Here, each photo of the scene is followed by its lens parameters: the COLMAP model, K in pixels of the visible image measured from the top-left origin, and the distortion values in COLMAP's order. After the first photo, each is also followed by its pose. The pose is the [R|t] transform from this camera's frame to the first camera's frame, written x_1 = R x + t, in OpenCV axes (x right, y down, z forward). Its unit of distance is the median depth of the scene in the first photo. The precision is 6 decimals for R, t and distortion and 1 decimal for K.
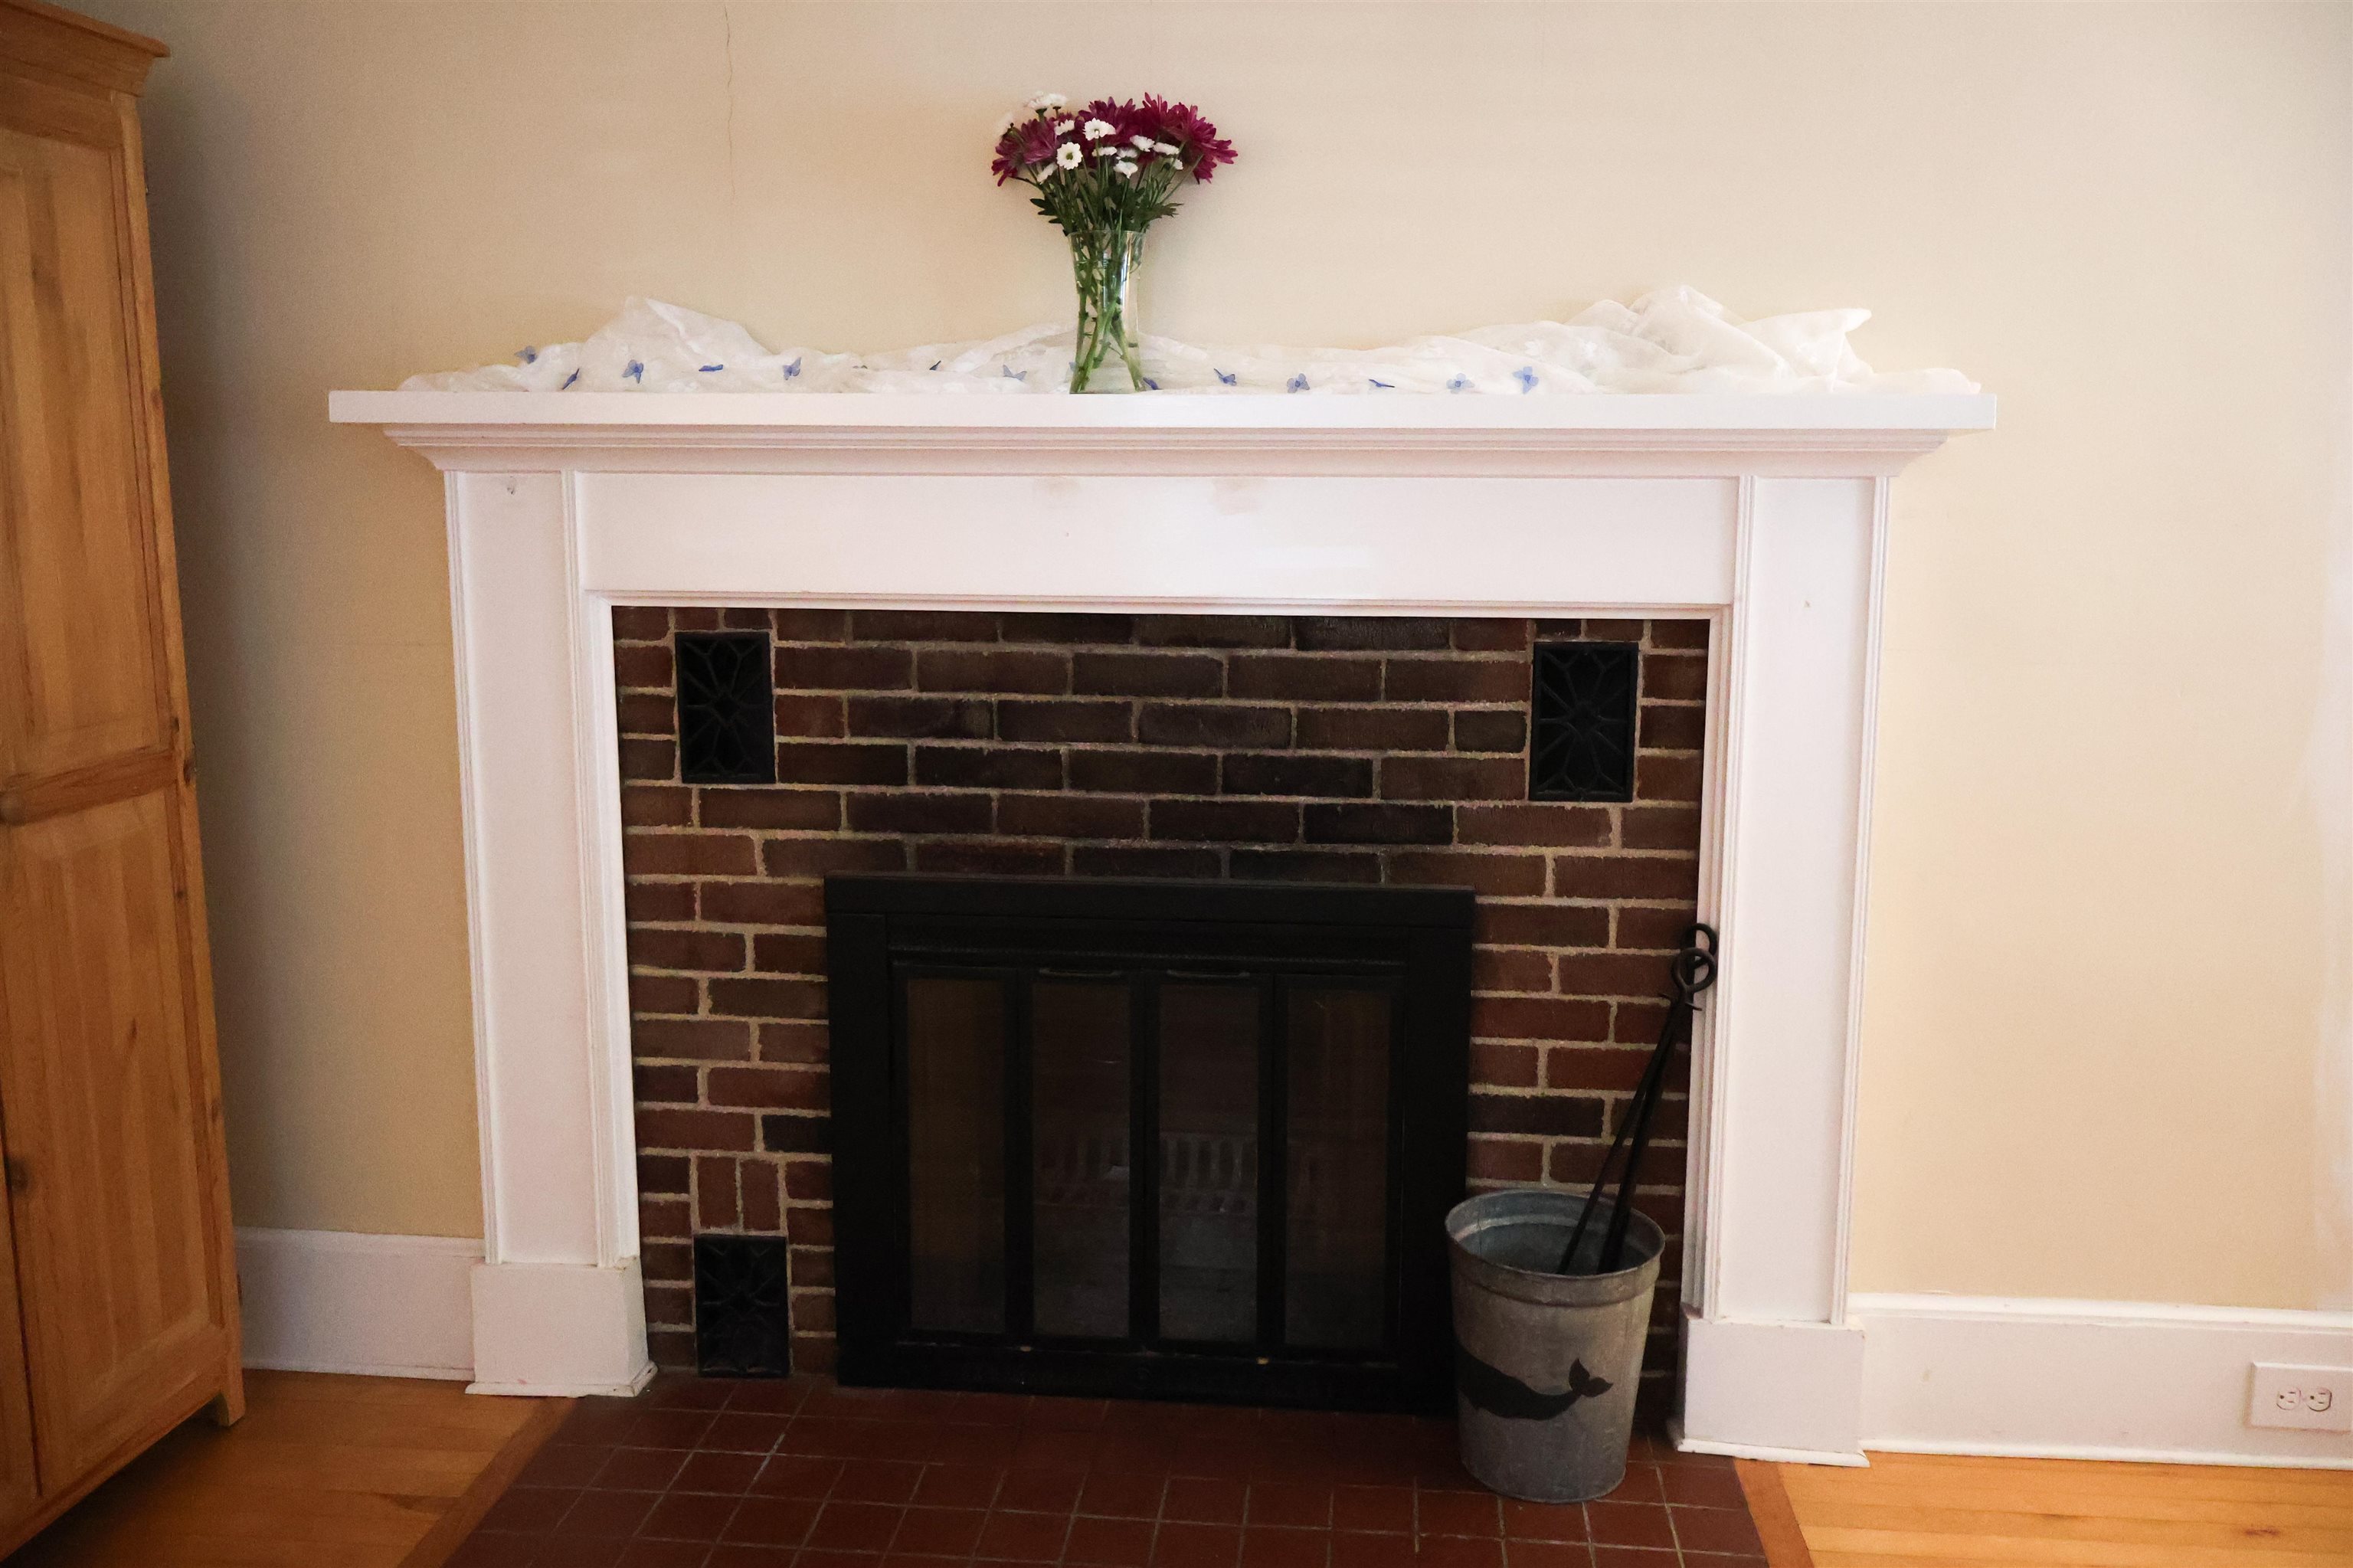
lens RADIAL K [[1968.0, 0, 1176.5], [0, 1968.0, 784.0], [0, 0, 1]] dist [-0.008759, 0.005903]
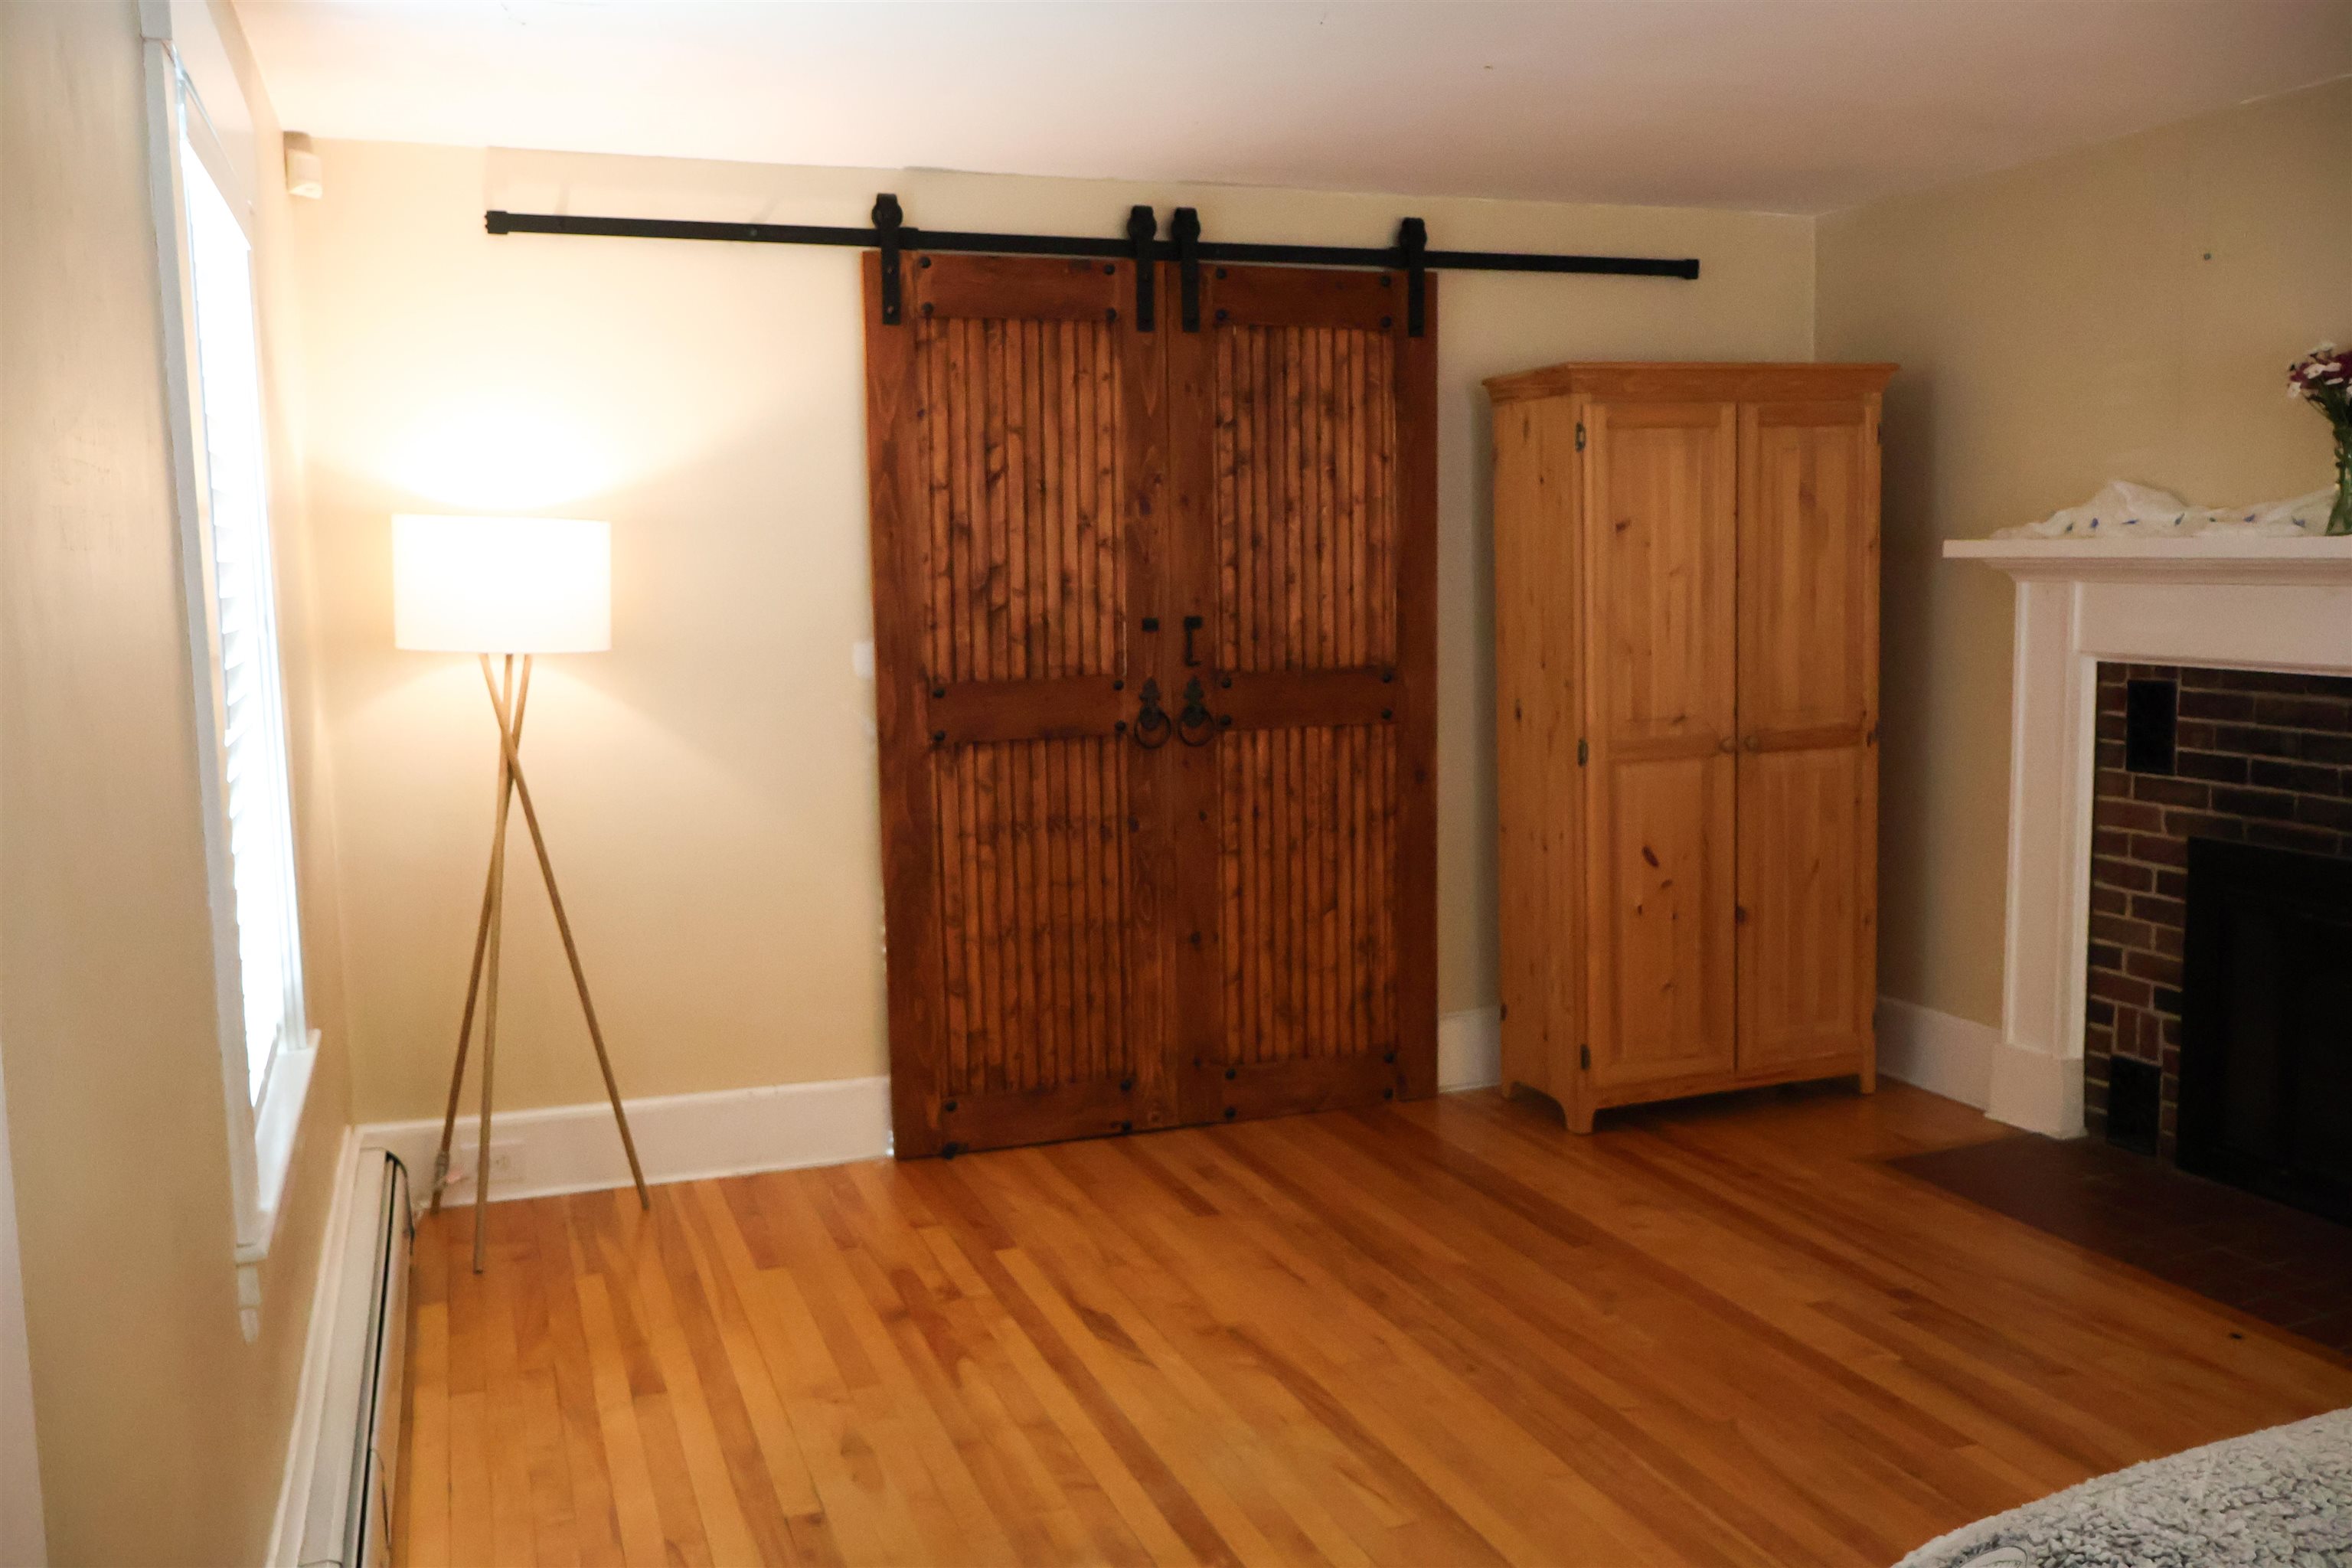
lens RADIAL K [[1967.1, 0, 1176.0], [0, 1967.1, 784.0], [0, 0, 1]] dist [-0.008759, 0.005903]
pose [[0.440691, 0.091183, -0.893016, 0.862141], [-0.109941, 0.992821, 0.047119, 0.019958], [0.890901, 0.077414, 0.447551, -0.430963]]
